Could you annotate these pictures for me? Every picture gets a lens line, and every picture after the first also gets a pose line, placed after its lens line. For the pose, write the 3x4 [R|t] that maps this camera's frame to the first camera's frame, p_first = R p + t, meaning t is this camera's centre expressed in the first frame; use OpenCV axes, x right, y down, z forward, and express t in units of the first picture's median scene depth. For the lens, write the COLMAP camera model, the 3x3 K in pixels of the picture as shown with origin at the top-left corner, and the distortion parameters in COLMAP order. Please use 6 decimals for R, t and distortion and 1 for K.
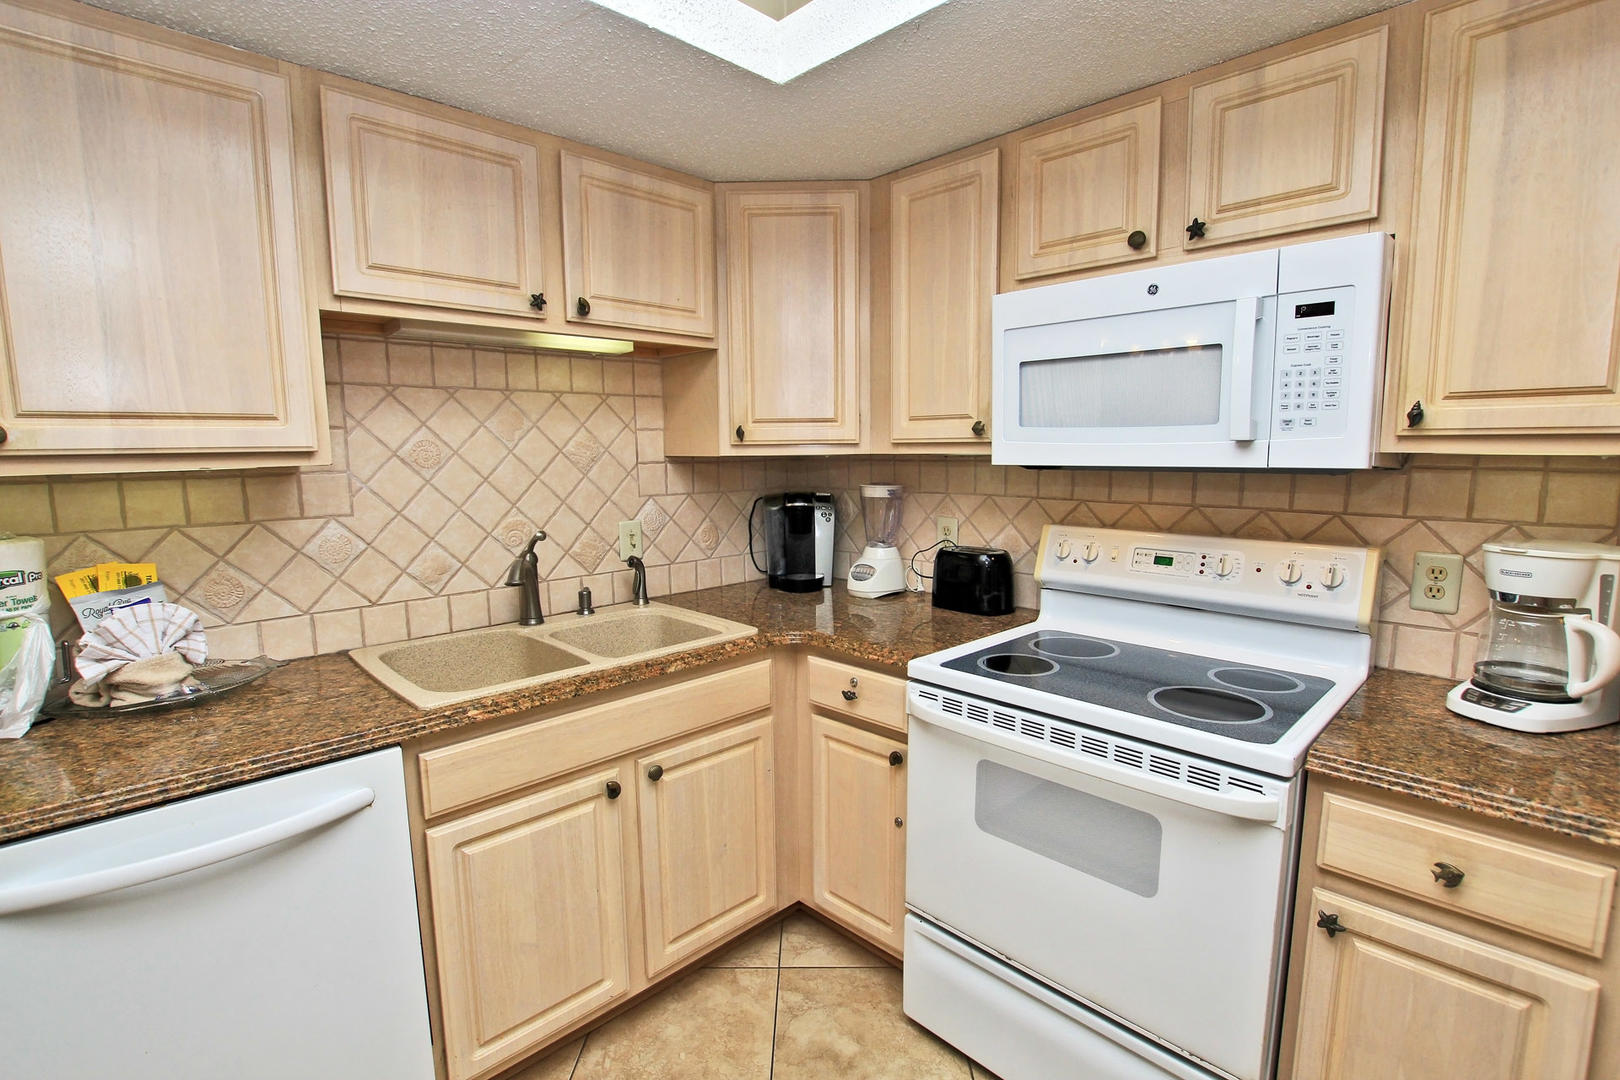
lens RADIAL K [[753.4, 0, 809.4], [0, 753.4, 550.7], [0, 0, 1]] dist [-0.035201, 0.005866]
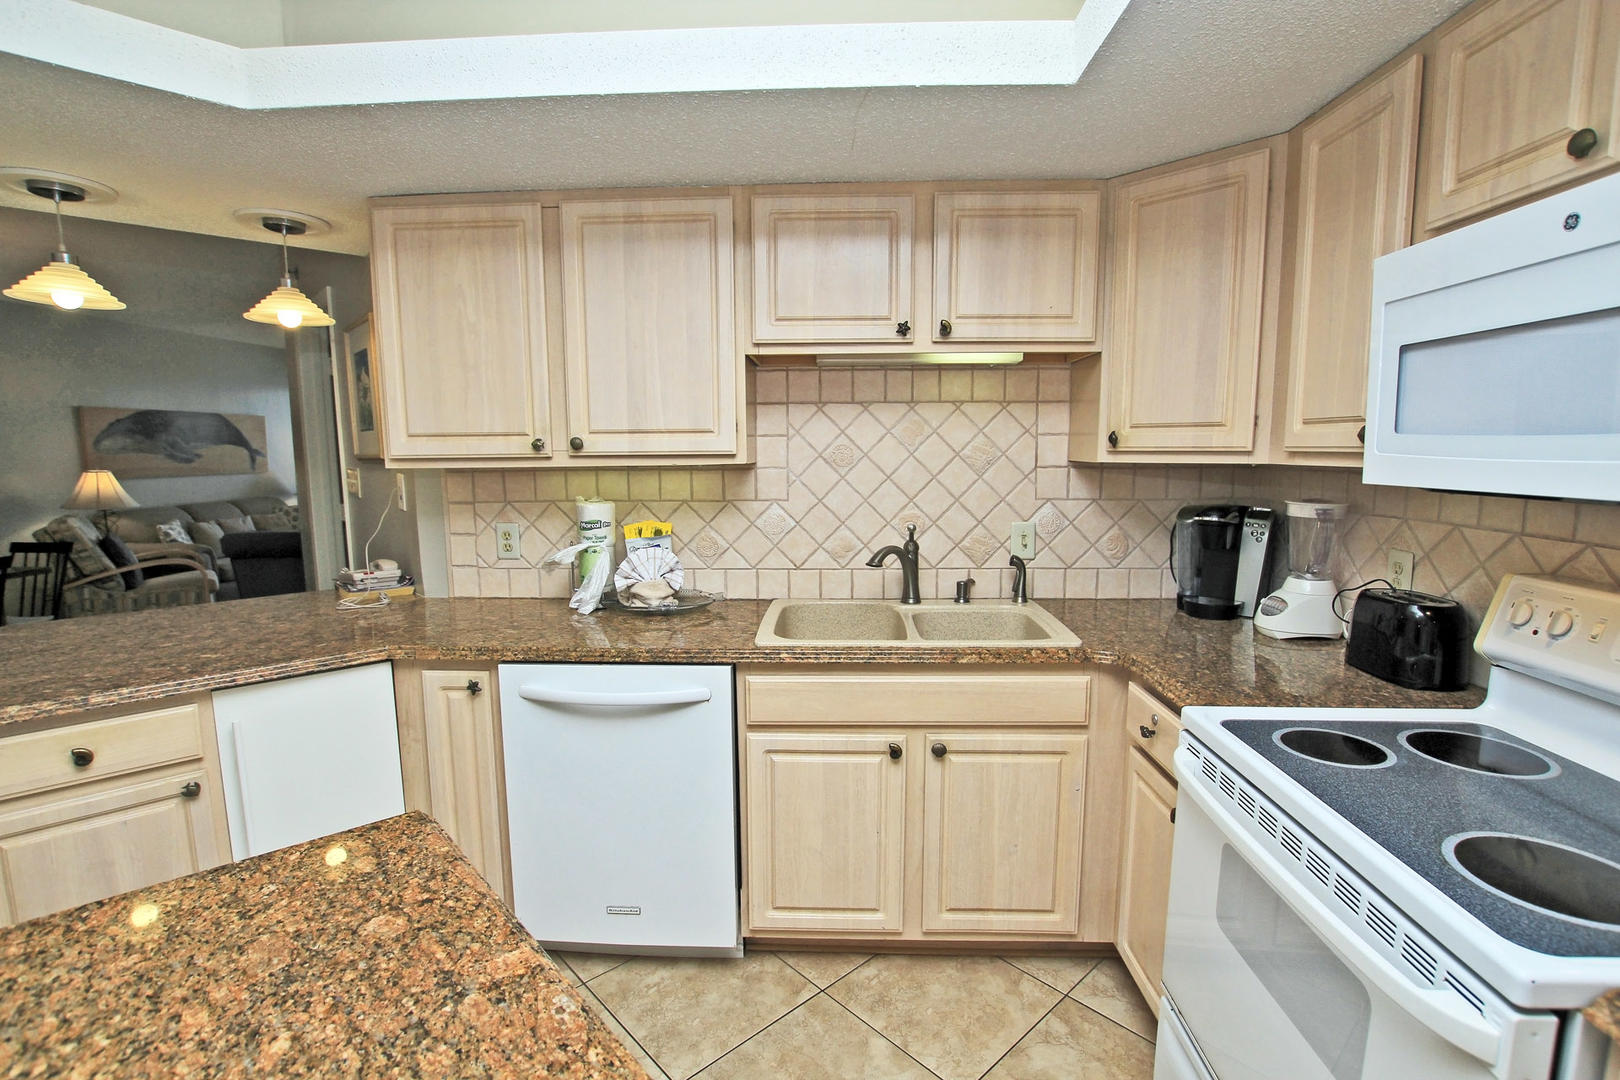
lens RADIAL K [[753.4, 0, 809.3], [0, 753.4, 550.8], [0, 0, 1]] dist [-0.035201, 0.005866]
pose [[0.684457, 0.104857, -0.721473, 0.411938], [-0.099788, 0.993764, 0.049762, -0.028713], [0.722191, 0.037934, 0.690652, 0.087104]]
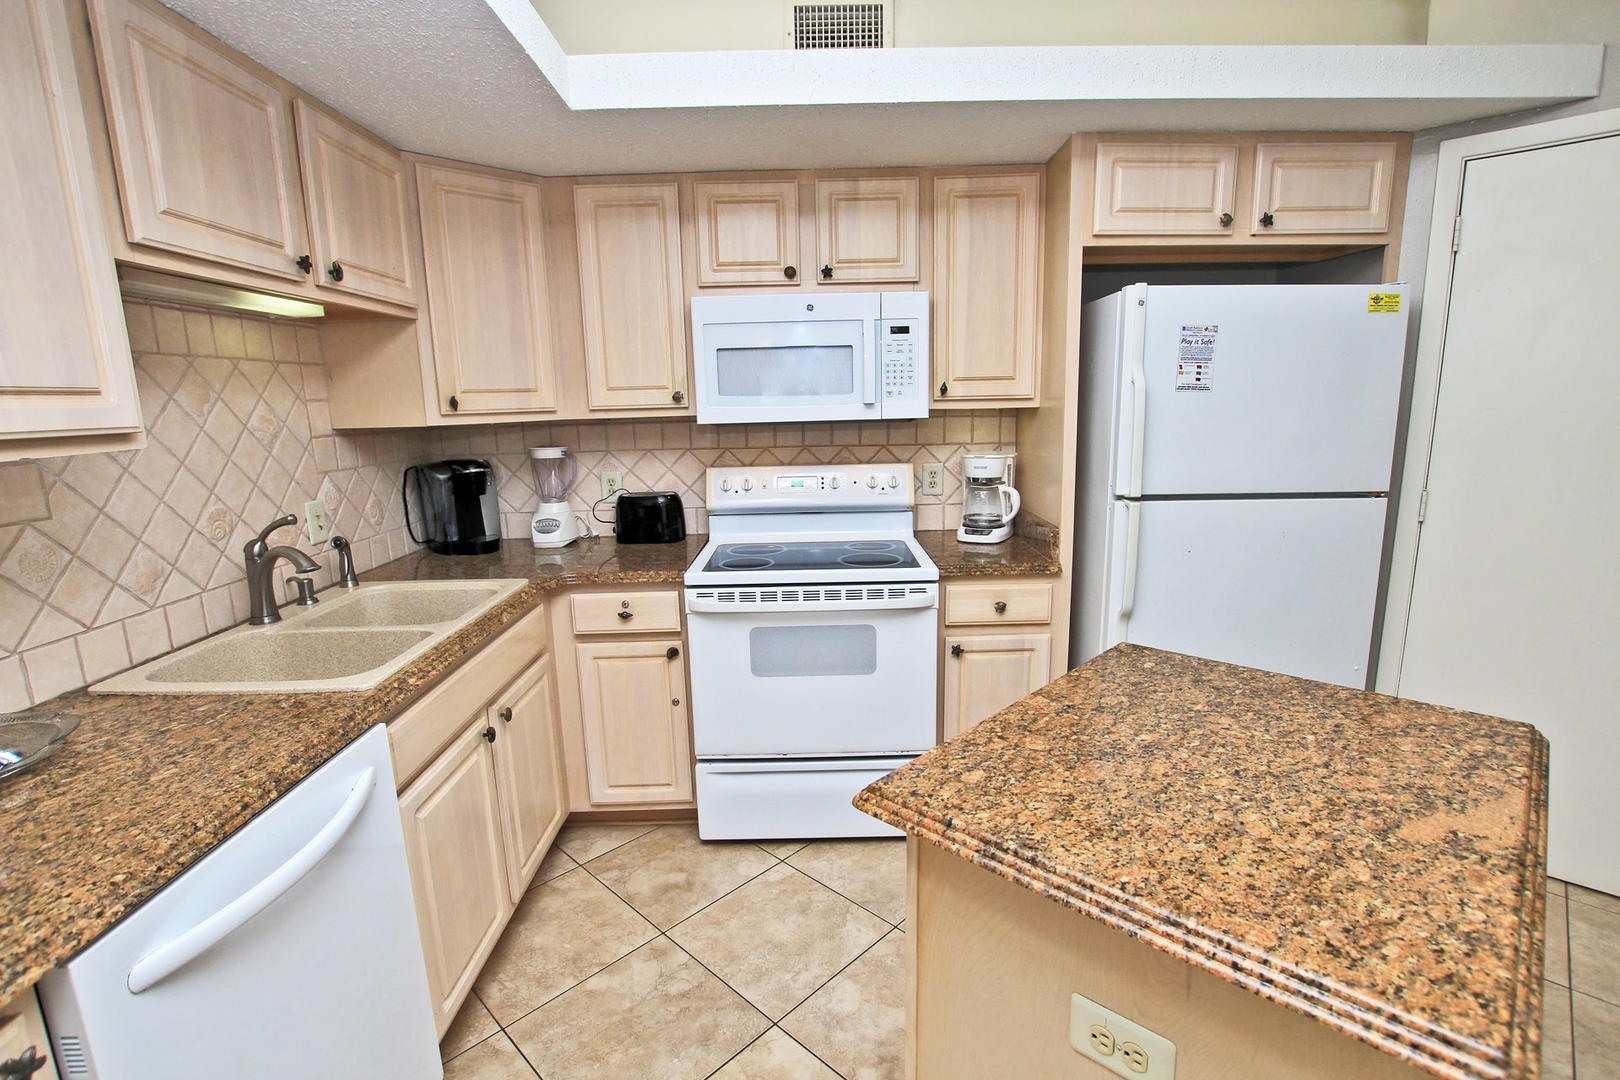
lens RADIAL K [[753.4, 0, 809.8], [0, 753.4, 551.8], [0, 0, 1]] dist [-0.035201, 0.005866]
pose [[0.693889, -0.150074, 0.704270, -0.609913], [0.114283, 0.988596, 0.098063, 0.002768], [-0.710956, 0.012441, 0.703127, -0.089010]]
